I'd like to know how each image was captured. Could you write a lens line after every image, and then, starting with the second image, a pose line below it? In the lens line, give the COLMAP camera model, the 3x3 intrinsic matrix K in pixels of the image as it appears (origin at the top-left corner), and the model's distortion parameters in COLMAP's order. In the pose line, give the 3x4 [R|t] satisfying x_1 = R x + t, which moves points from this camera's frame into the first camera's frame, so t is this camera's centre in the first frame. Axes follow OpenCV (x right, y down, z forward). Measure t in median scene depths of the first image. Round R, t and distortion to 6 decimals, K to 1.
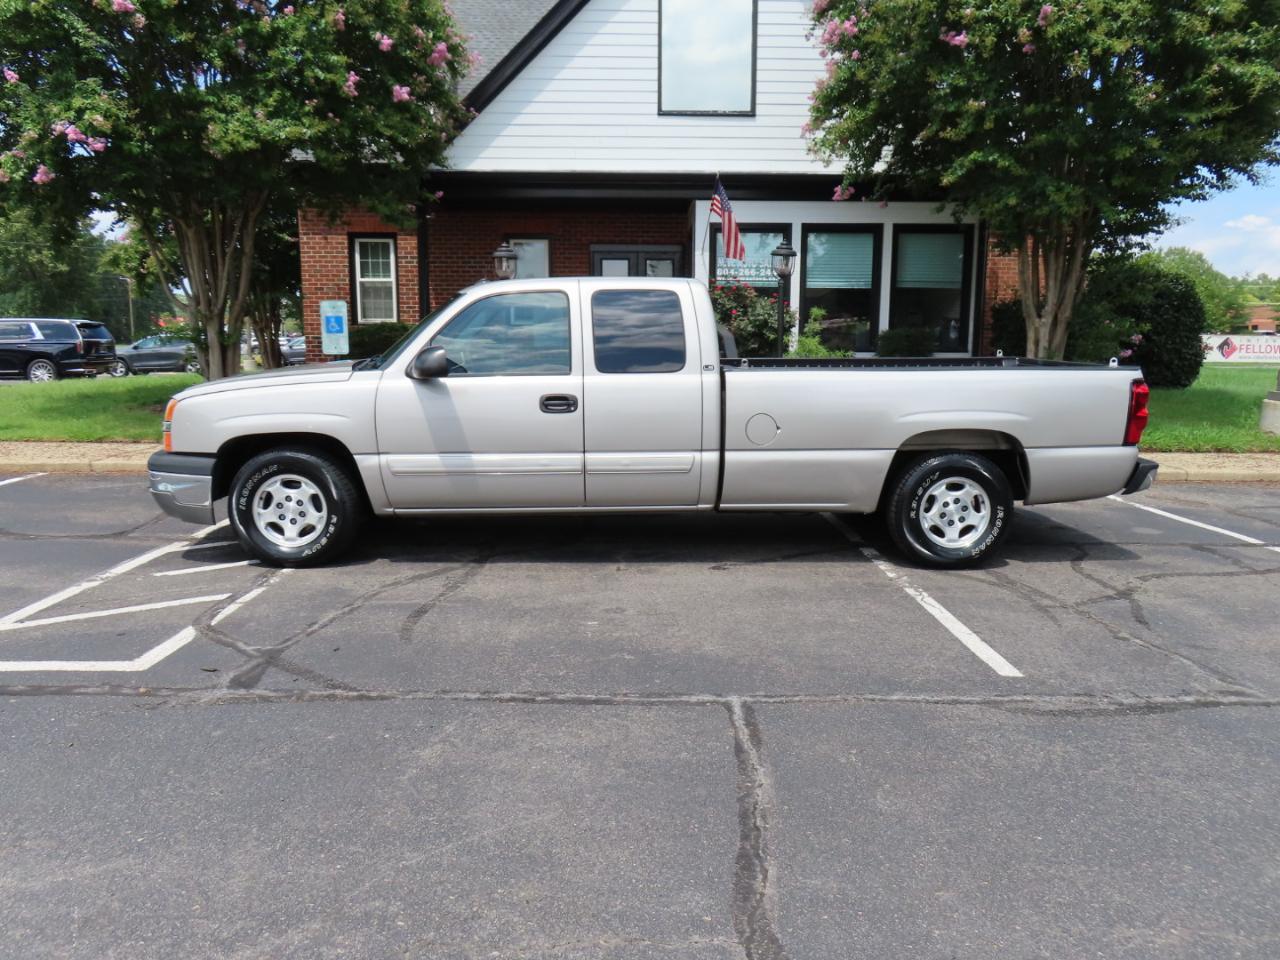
lens RADIAL K [[916.8, 0, 643.3], [0, 916.8, 481.3], [0, 0, 1]] dist [-0.013189, 0.008101]
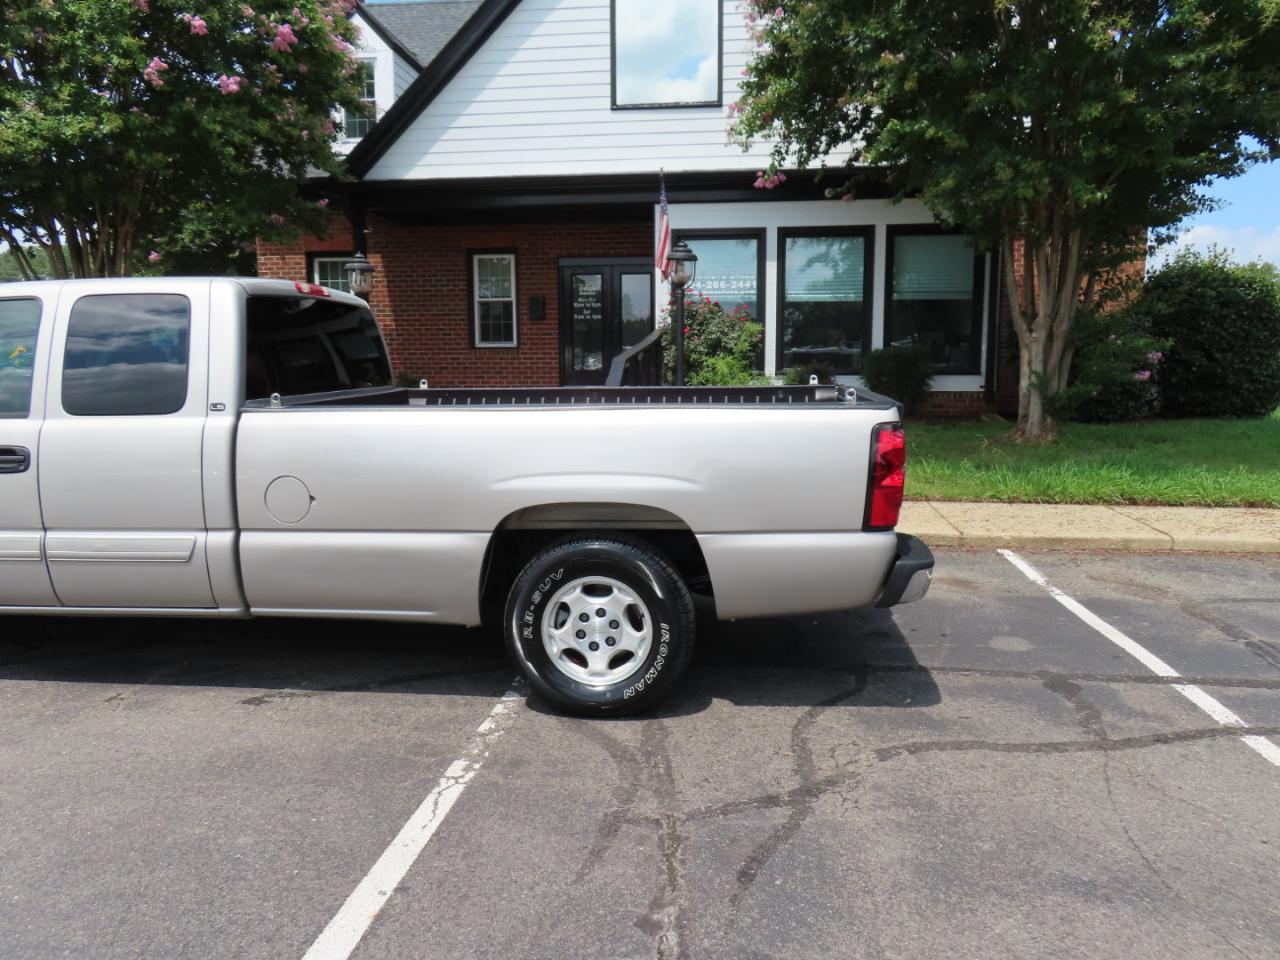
lens RADIAL K [[916.8, 0, 644.6], [0, 916.8, 482.9], [0, 0, 1]] dist [-0.013189, 0.008101]
pose [[0.991011, 0.009796, -0.133422, 0.263096], [-0.012811, 0.999681, -0.021752, -0.032115], [0.133167, 0.023266, 0.990821, 0.210557]]
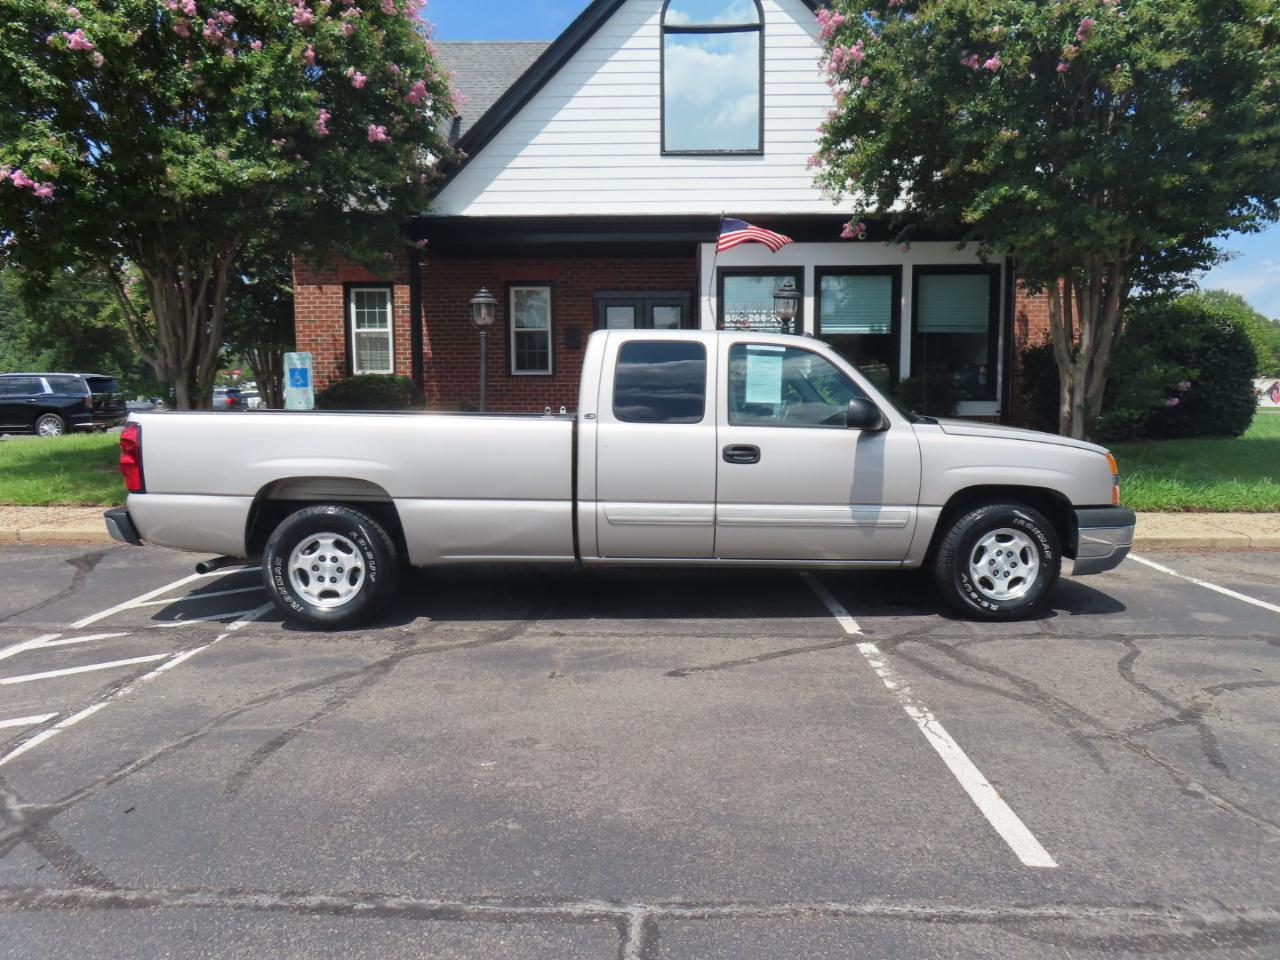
lens RADIAL K [[916.8, 0, 643.6], [0, 916.8, 482.9], [0, 0, 1]] dist [-0.013189, 0.008101]
pose [[0.999335, -0.004485, -0.036188, 0.048114], [0.002651, 0.998718, -0.050559, -0.019171], [0.036368, 0.050430, 0.998065, 0.104878]]
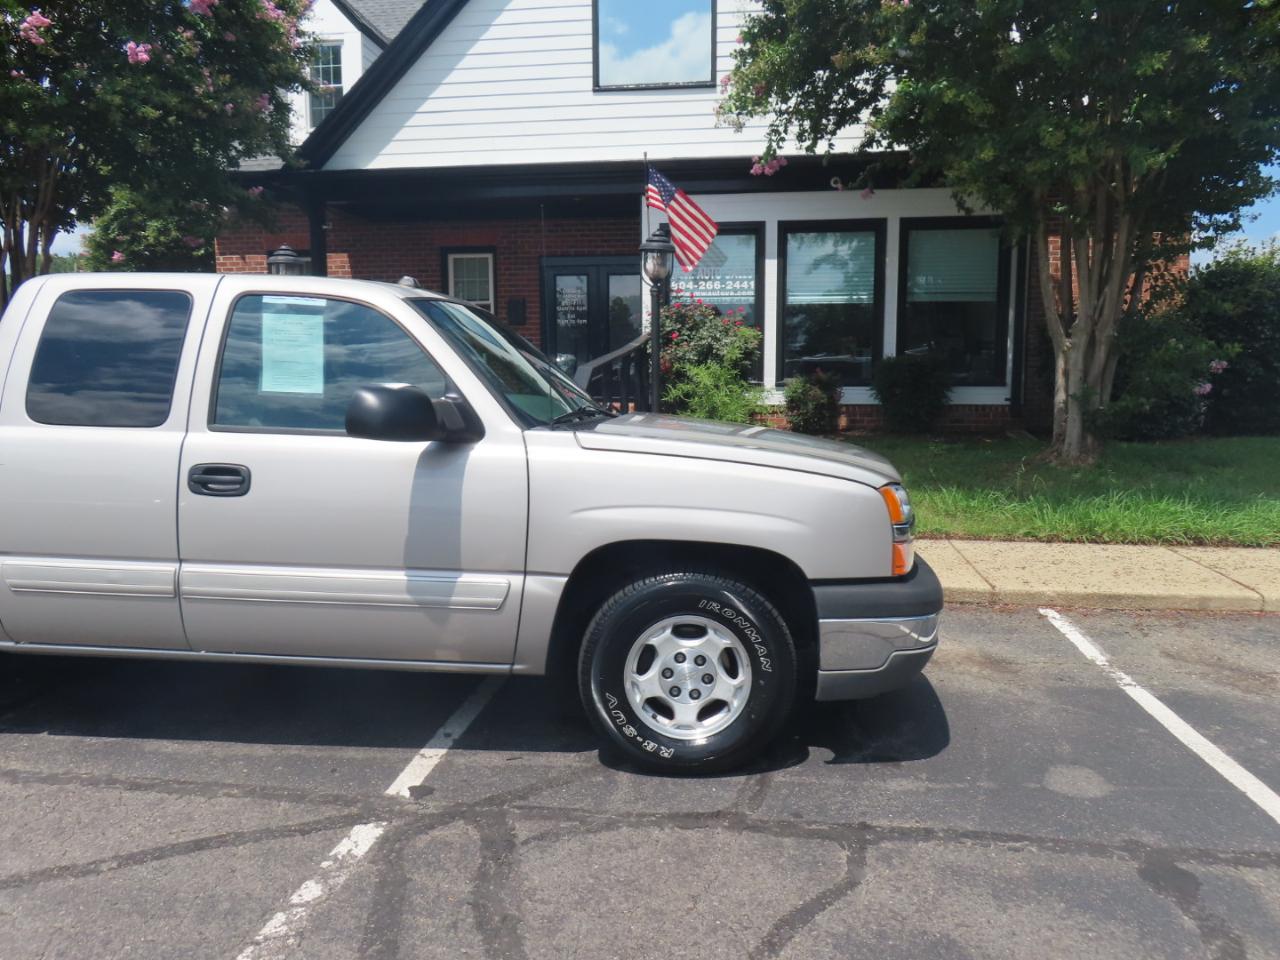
lens RADIAL K [[916.8, 0, 644.8], [0, 916.8, 480.6], [0, 0, 1]] dist [-0.013189, 0.008101]
pose [[0.988891, 0.011611, -0.148185, 0.282948], [-0.016643, 0.999325, -0.032762, -0.055605], [0.147705, 0.034864, 0.988417, 0.356732]]
